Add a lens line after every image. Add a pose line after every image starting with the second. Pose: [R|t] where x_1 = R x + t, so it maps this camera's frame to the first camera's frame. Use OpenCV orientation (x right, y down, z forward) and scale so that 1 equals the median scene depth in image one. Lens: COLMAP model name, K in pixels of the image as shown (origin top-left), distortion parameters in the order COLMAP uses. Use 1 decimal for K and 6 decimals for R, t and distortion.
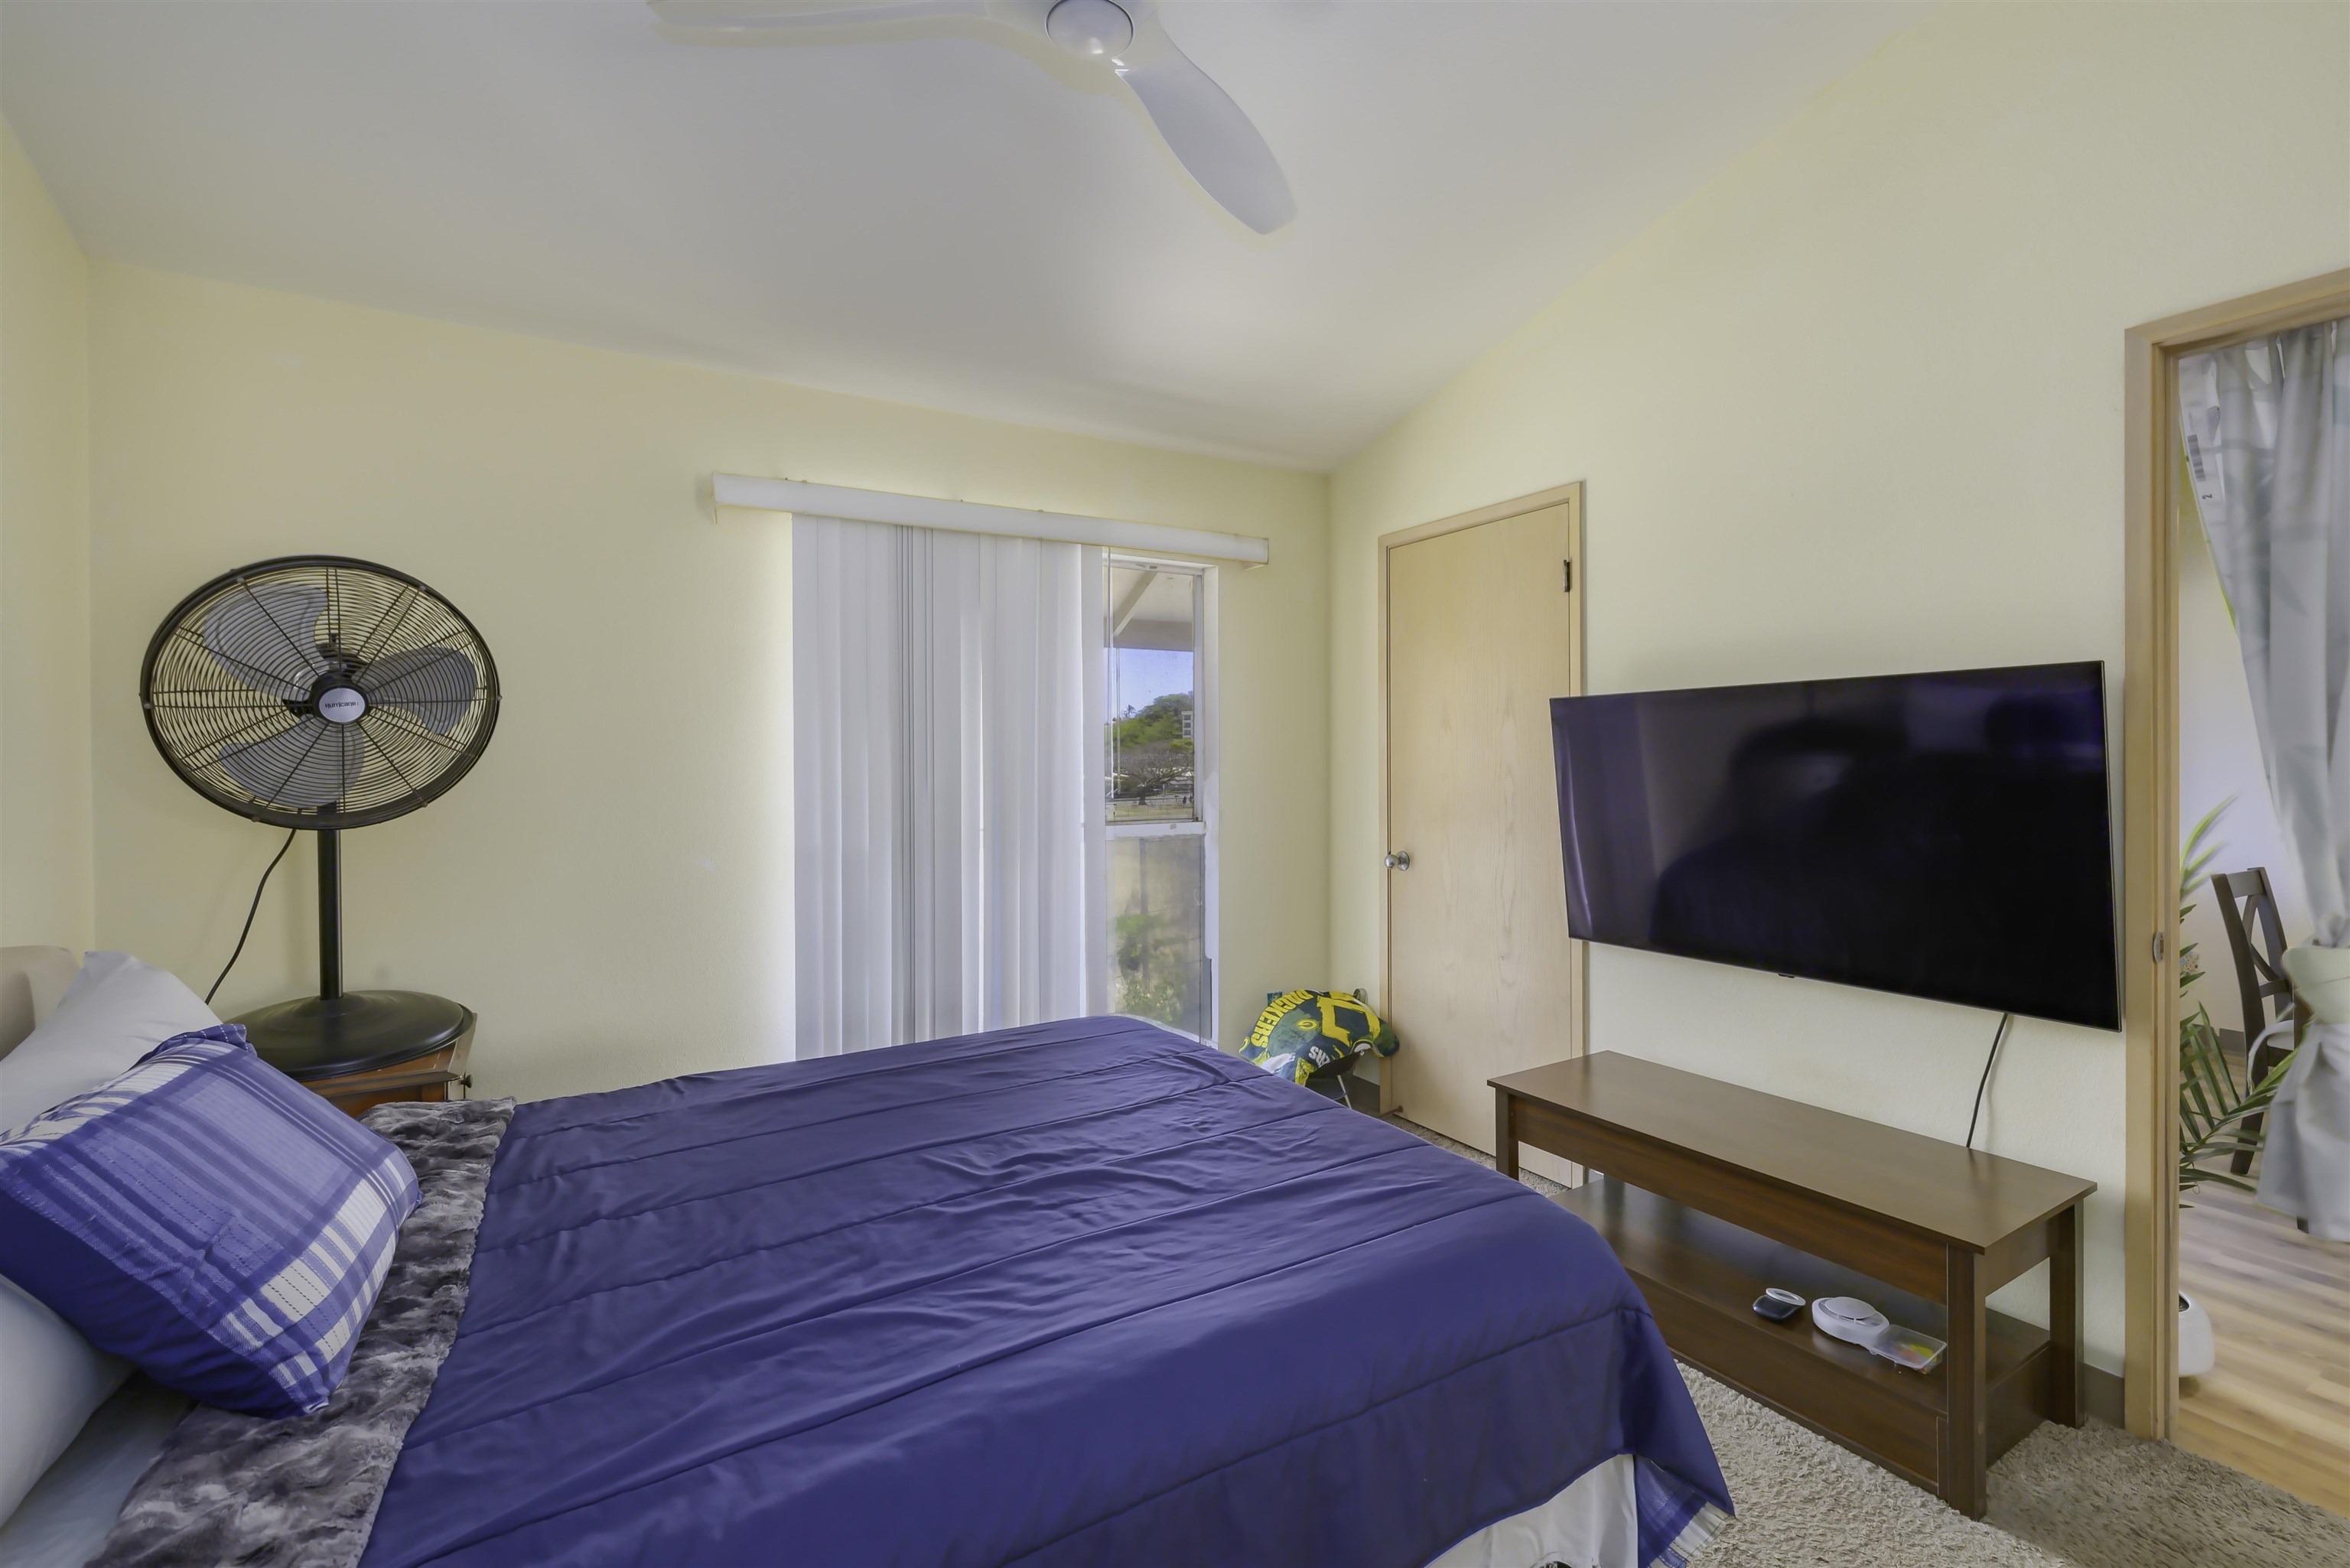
lens RADIAL K [[1027.9, 0, 1152.2], [0, 1027.9, 758.0], [0, 0, 1]] dist [-0.007980, 0.000127]
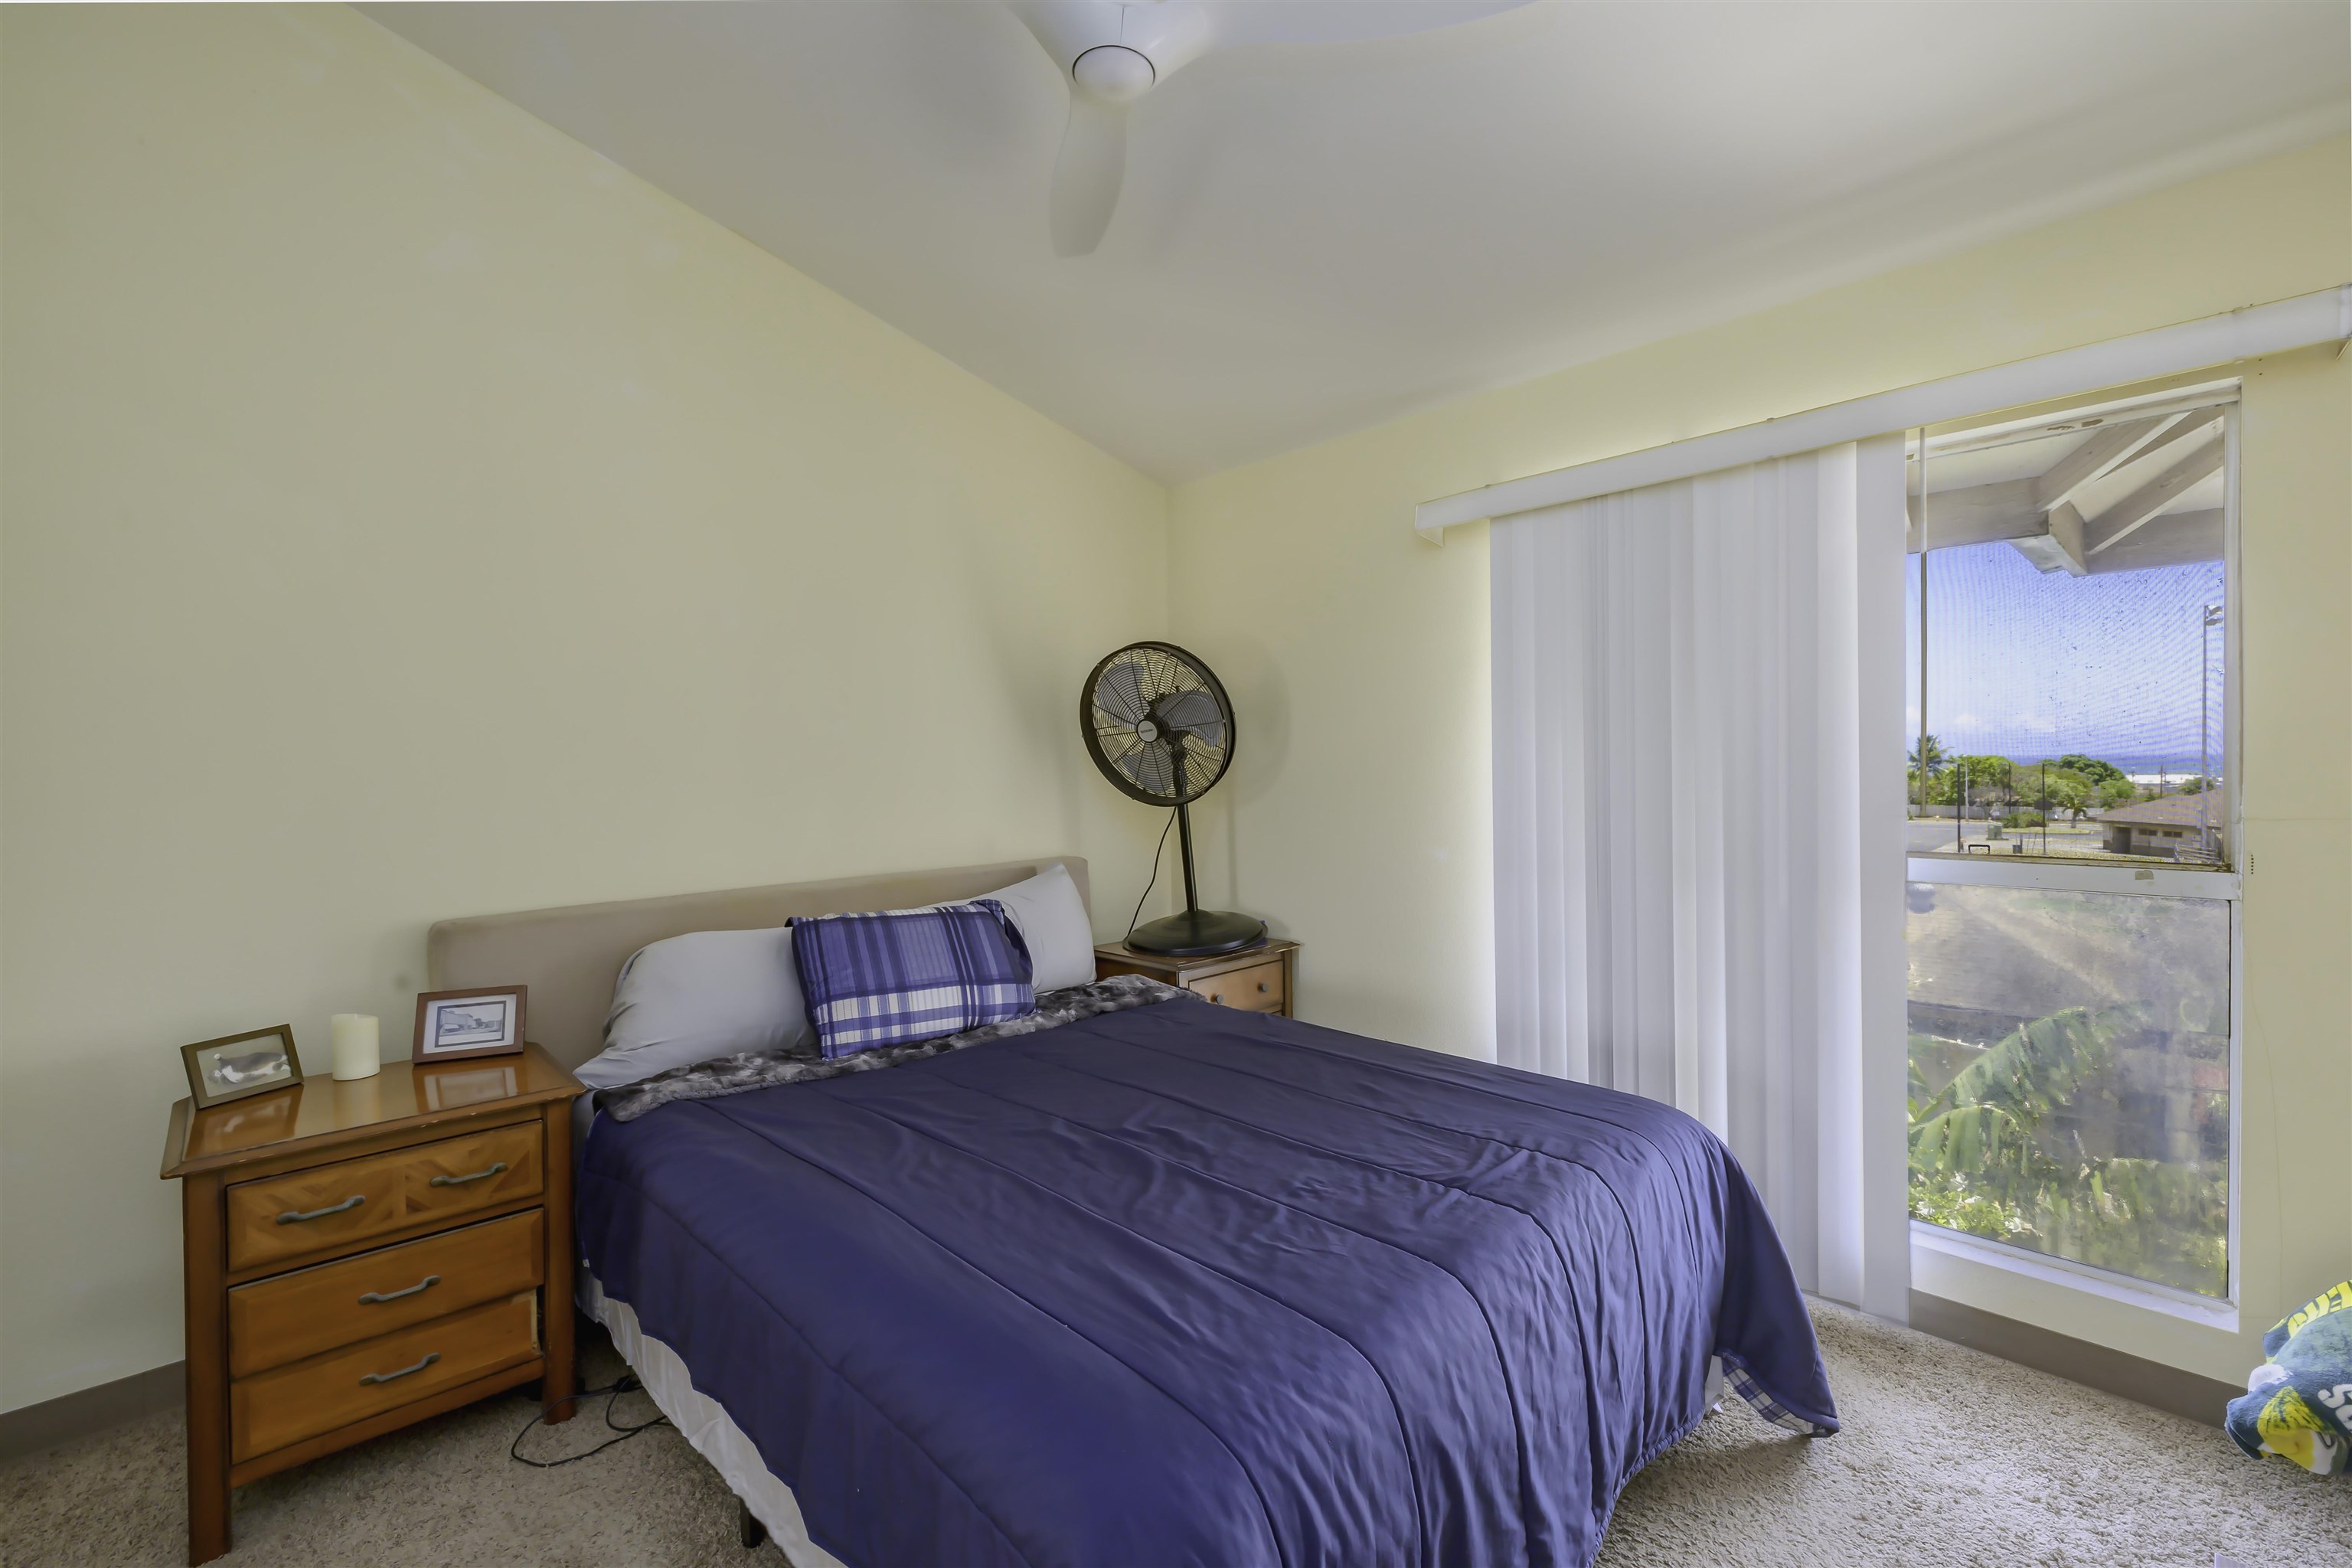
lens RADIAL K [[985.6, 0, 1151.7], [0, 985.6, 769.4], [0, 0, 1]] dist [-0.009635, -0.000195]
pose [[0.230078, 0.002627, -0.973169, 0.752615], [0.009490, 0.999943, 0.004943, 0.002097], [0.973126, -0.010373, 0.230040, 0.641529]]
